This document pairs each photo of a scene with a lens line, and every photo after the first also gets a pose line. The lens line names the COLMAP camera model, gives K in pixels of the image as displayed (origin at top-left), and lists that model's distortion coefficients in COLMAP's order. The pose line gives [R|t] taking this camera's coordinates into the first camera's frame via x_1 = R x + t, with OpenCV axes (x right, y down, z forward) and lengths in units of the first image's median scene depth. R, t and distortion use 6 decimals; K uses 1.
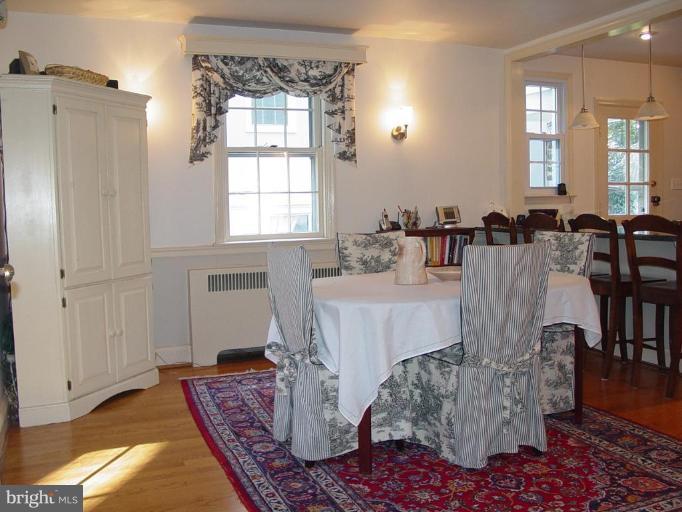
lens RADIAL K [[692.9, 0, 341.0], [0, 692.9, 256.0], [0, 0, 1]] dist [-0.192850, 0.278206]
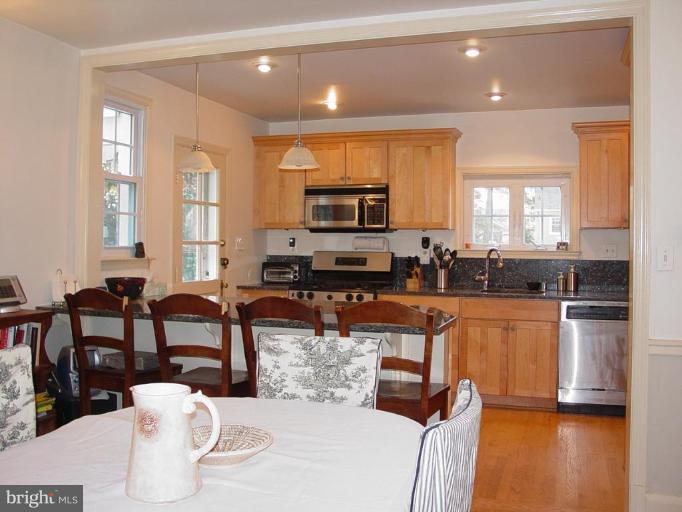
lens RADIAL K [[692.9, 0, 341.0], [0, 692.9, 256.0], [0, 0, 1]] dist [-0.192850, 0.278206]
pose [[0.679016, 0.016191, 0.733945, -0.079281], [0.032509, 0.998113, -0.052095, -0.046799], [-0.733403, 0.059233, 0.677208, 0.341133]]
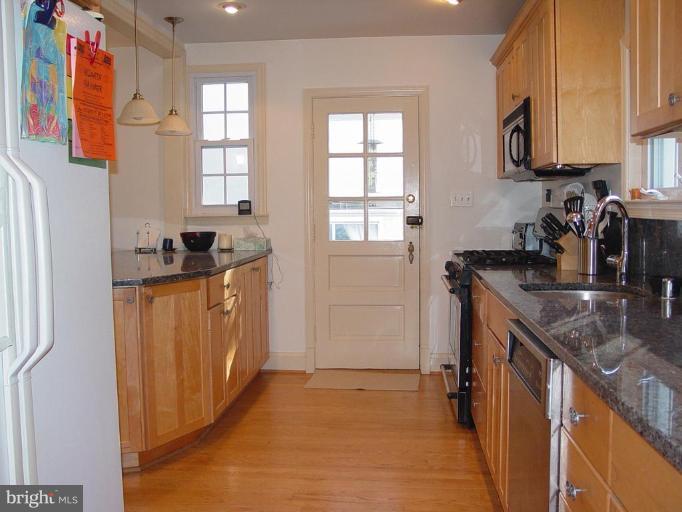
lens RADIAL K [[692.9, 0, 341.0], [0, 692.9, 256.0], [0, 0, 1]] dist [-0.192850, 0.278206]
pose [[0.880580, 0.042284, -0.472008, 0.845143], [-0.048719, 0.998812, -0.001413, -0.047113], [0.471387, 0.024240, 0.881593, 0.350560]]
